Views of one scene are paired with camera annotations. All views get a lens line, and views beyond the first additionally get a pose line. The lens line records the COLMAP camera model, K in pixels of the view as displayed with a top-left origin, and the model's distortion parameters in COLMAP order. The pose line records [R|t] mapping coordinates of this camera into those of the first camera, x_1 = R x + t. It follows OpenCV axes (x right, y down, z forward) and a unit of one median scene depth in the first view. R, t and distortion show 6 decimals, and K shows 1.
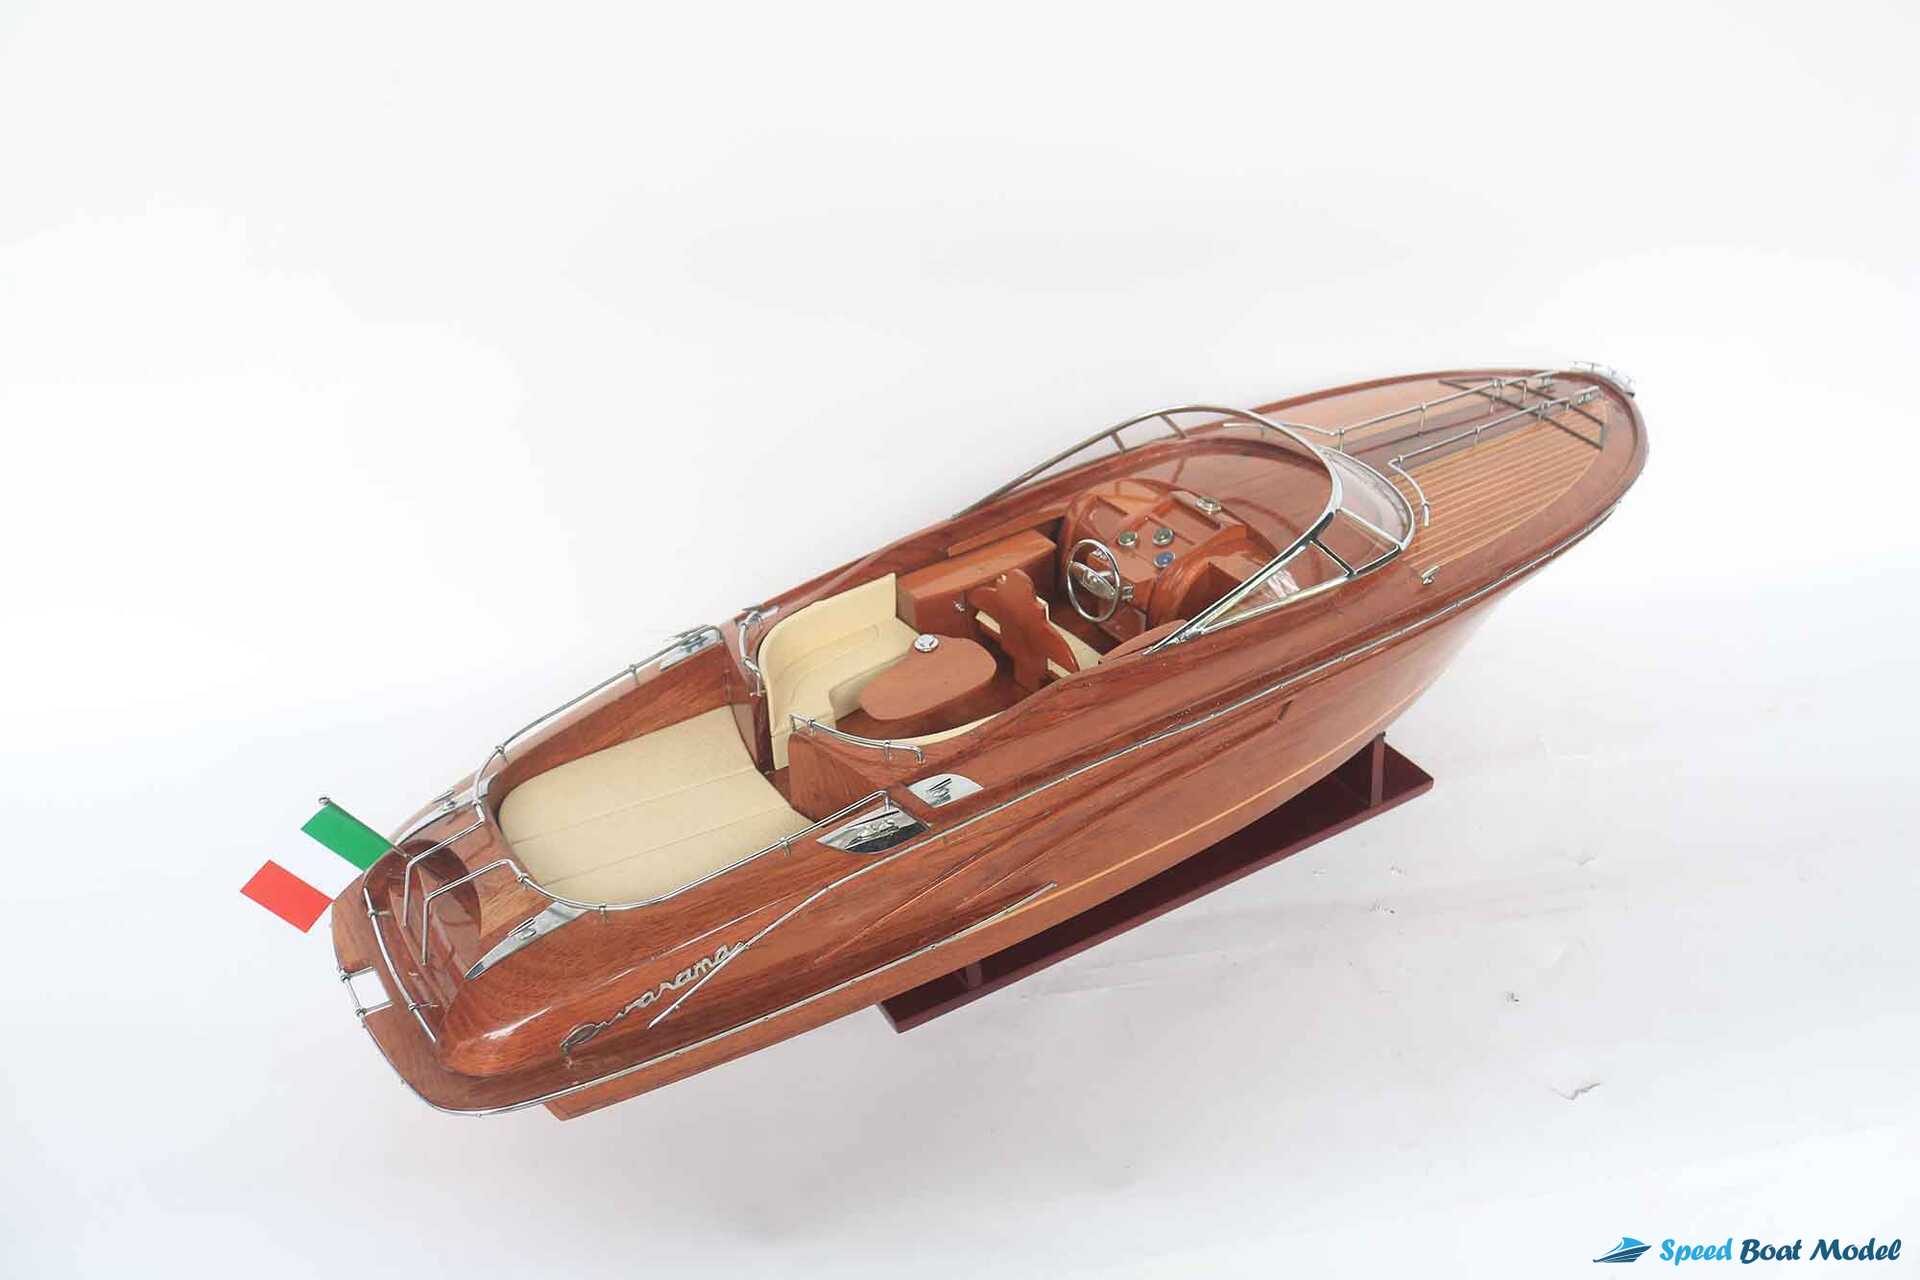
lens RADIAL K [[1521.2, 0, 960.0], [0, 1521.2, 640.0], [0, 0, 1]] dist [-0.195961, -0.000767]
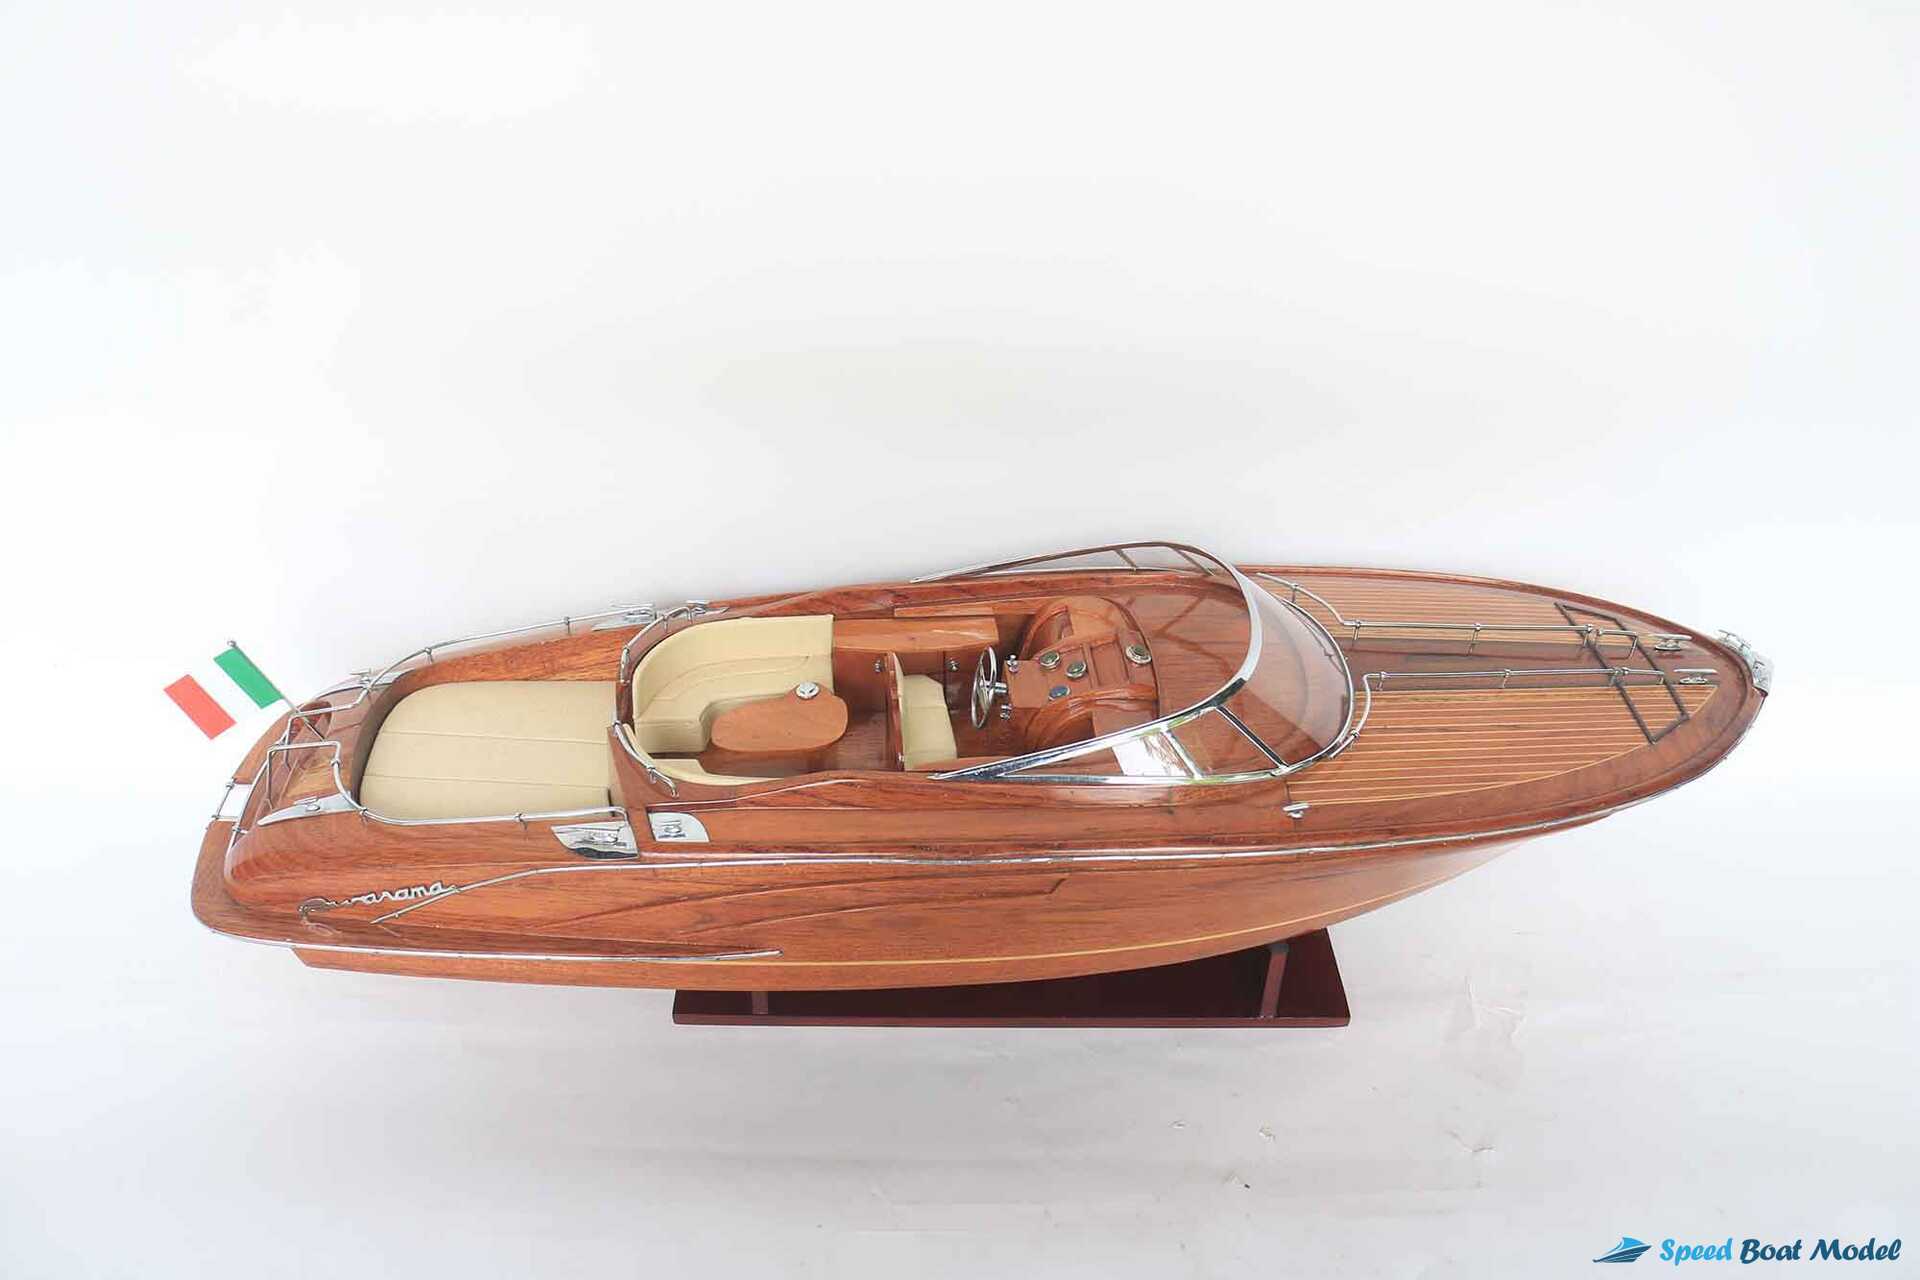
lens RADIAL K [[1486.4, 0, 960.0], [0, 1486.4, 640.0], [0, 0, 1]] dist [-0.134575, -0.001330]
pose [[0.874514, 0.329898, -0.355516, 0.423256], [-0.315717, 0.943669, 0.099056, -0.165425], [0.368168, 0.025617, 0.929406, 0.097918]]
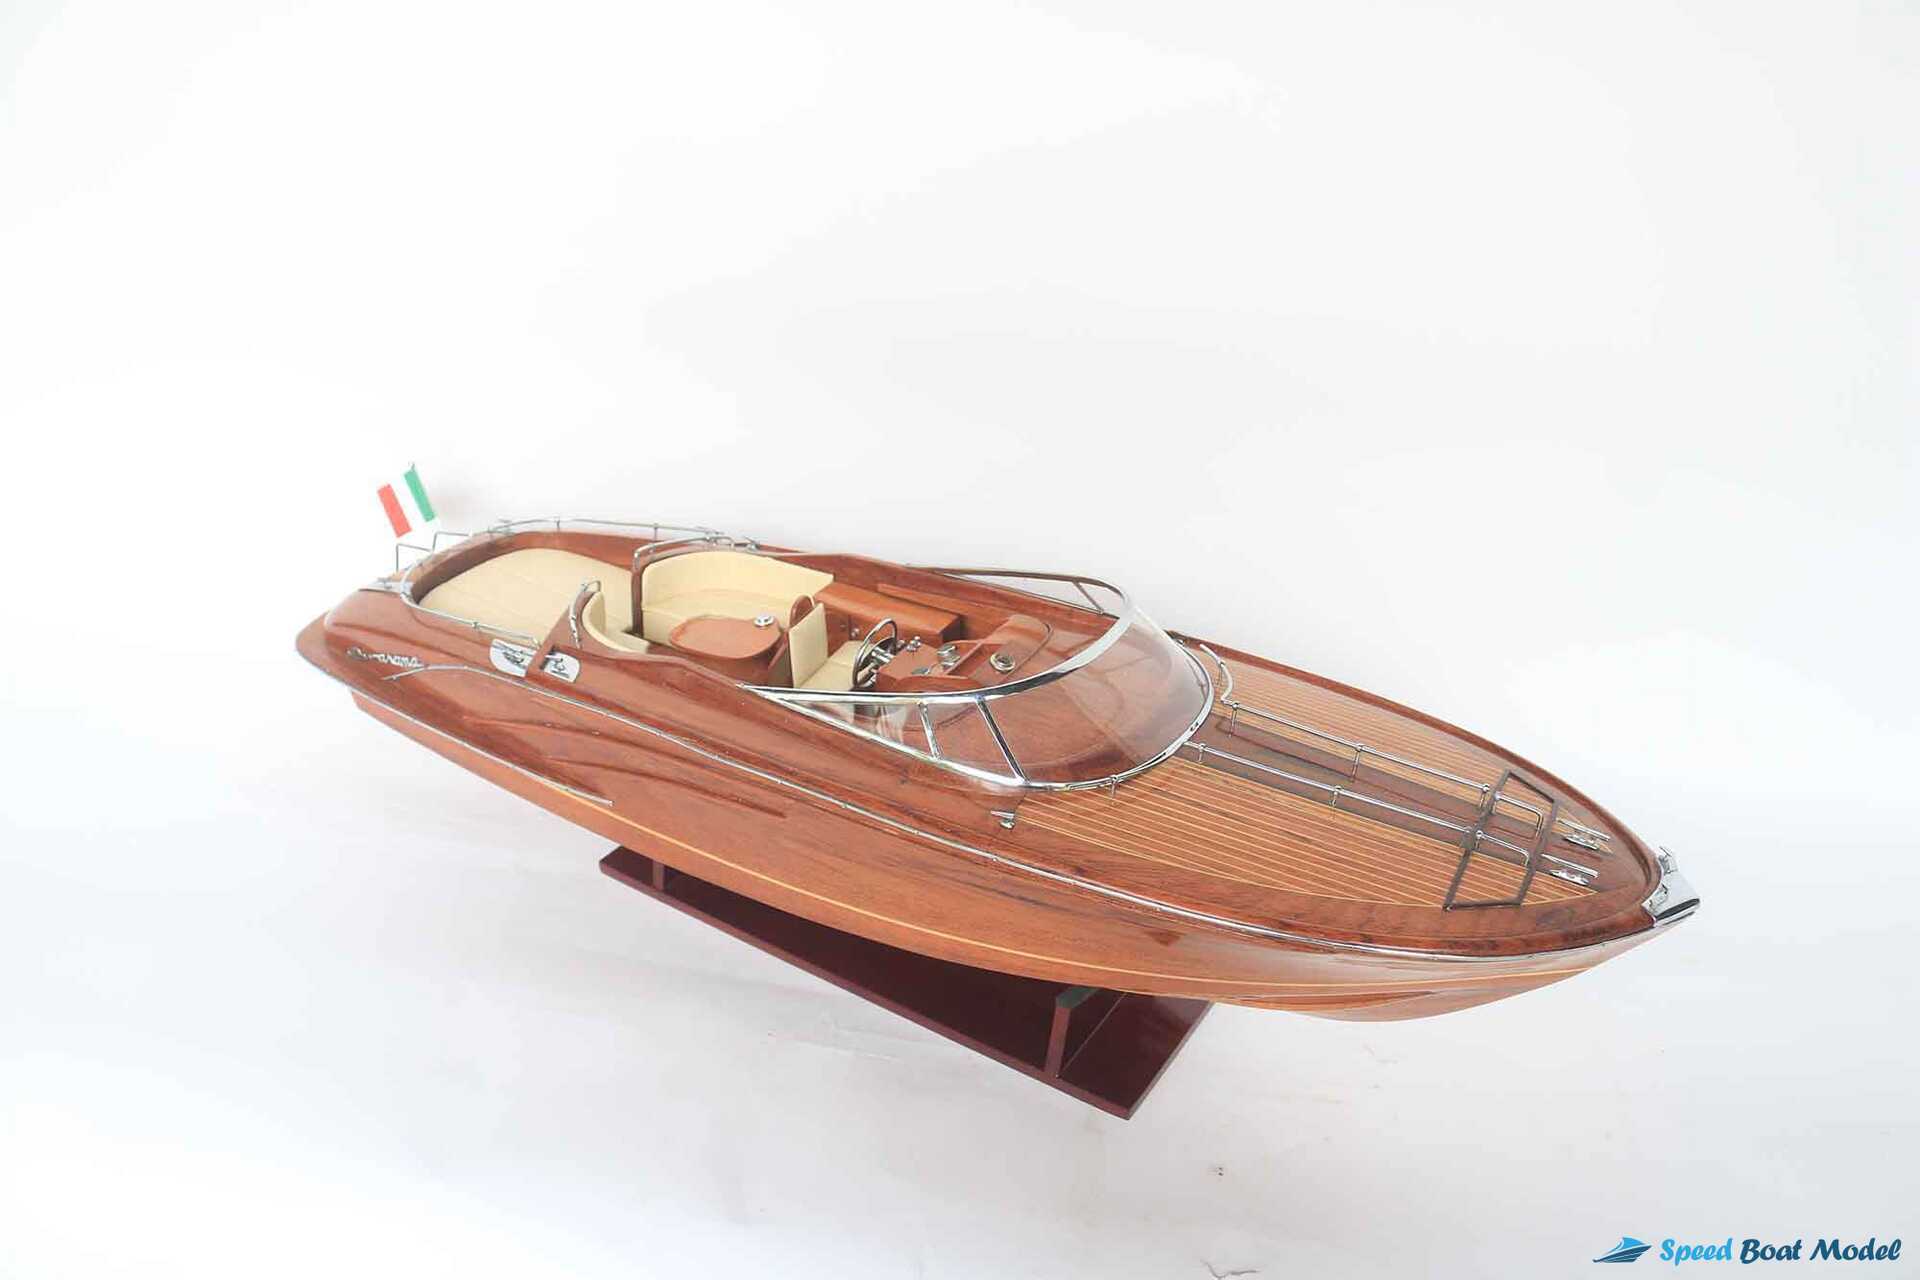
lens RADIAL K [[1486.4, 0, 960.0], [0, 1486.4, 640.0], [0, 0, 1]] dist [-0.134575, -0.001330]
pose [[0.476856, 0.482549, -0.734680, 0.915094], [-0.522620, 0.827694, 0.204428, -0.303906], [0.706737, 0.286476, 0.646881, 0.374214]]
